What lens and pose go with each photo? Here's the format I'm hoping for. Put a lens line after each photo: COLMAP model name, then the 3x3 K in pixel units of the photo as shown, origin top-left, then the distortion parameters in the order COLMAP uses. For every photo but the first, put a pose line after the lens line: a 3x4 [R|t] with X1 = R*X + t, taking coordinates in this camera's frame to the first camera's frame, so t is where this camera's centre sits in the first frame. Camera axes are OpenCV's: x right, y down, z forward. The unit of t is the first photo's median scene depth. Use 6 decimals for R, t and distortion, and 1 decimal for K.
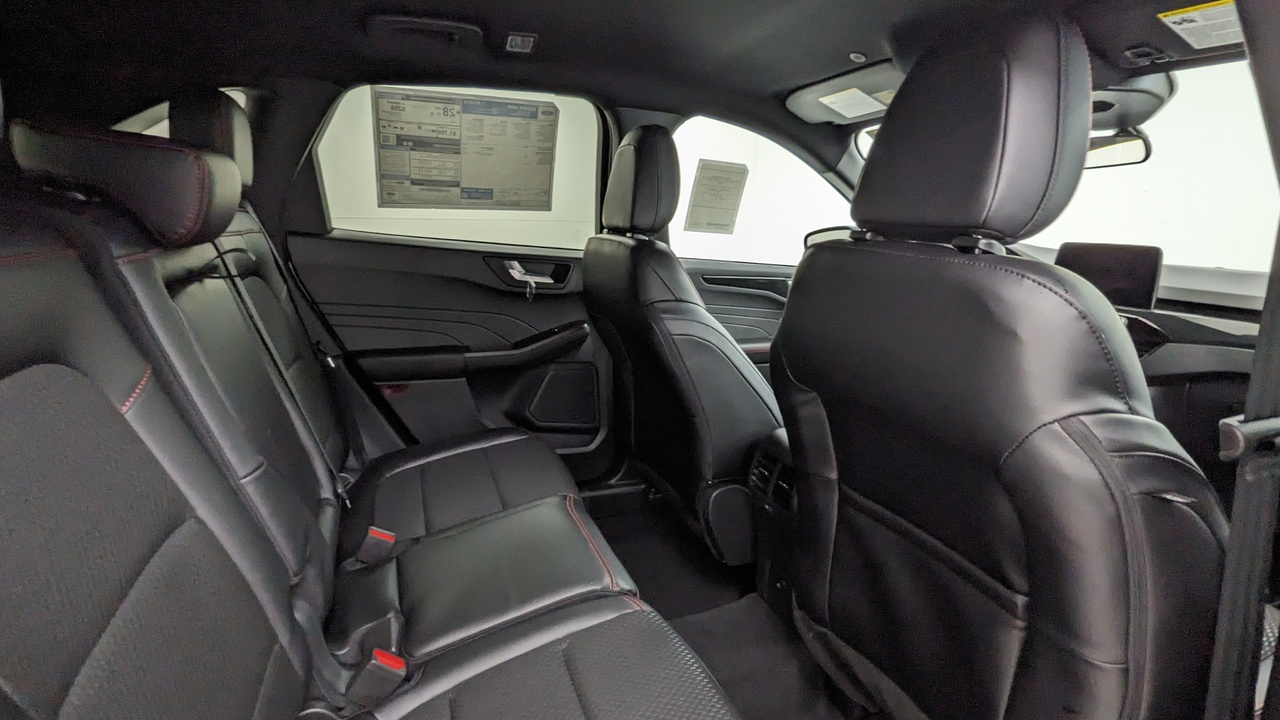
lens RADIAL K [[617.9, 0, 645.6], [0, 617.9, 358.5], [0, 0, 1]] dist [-0.001200, -0.000974]
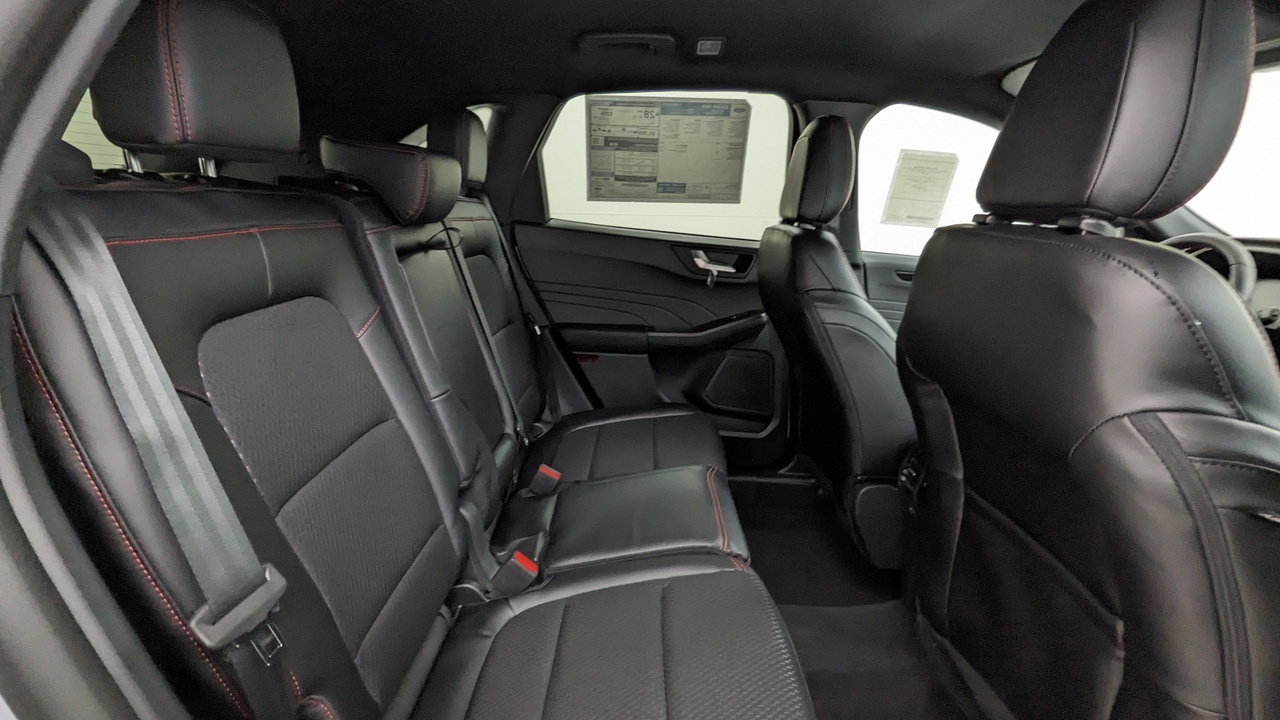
lens RADIAL K [[617.9, 0, 644.4], [0, 617.9, 357.3], [0, 0, 1]] dist [-0.001200, -0.000974]
pose [[0.928854, 0.084773, -0.360616, 0.168206], [-0.084930, 0.996267, 0.015443, 0.032317], [0.360579, 0.016283, 0.932587, -0.055702]]
